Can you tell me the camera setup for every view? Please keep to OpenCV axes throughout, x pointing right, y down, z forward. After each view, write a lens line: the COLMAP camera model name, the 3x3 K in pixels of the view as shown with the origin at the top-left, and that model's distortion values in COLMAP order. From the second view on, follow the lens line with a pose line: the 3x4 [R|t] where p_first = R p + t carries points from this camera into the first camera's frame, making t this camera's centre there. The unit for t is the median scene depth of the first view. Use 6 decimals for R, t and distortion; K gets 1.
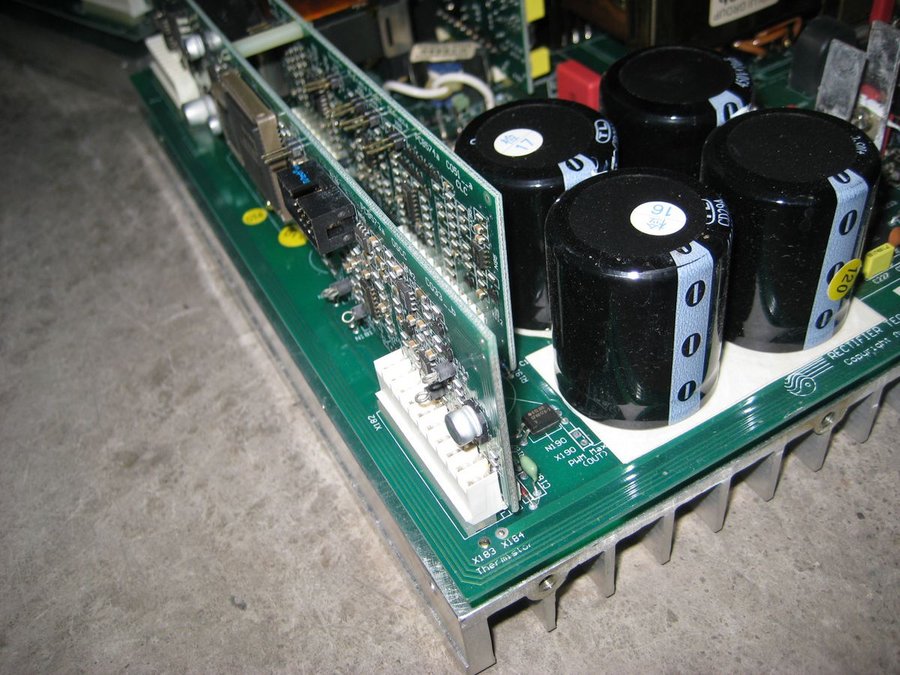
lens RADIAL K [[945.8, 0, 450.0], [0, 945.8, 337.5], [0, 0, 1]] dist [-0.175768, 0.230141]
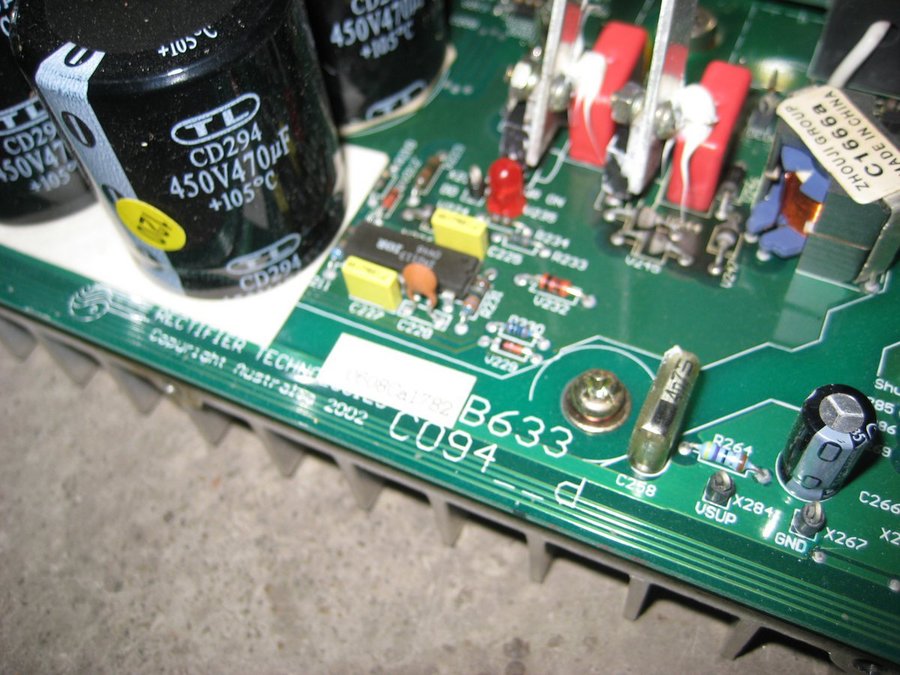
lens RADIAL K [[945.8, 0, 450.0], [0, 945.8, 337.5], [0, 0, 1]] dist [-0.175768, 0.230141]
pose [[0.589310, 0.715533, -0.375134, 0.632203], [-0.554207, 0.695888, 0.456721, -0.309674], [0.587851, -0.061248, 0.806647, 0.454339]]
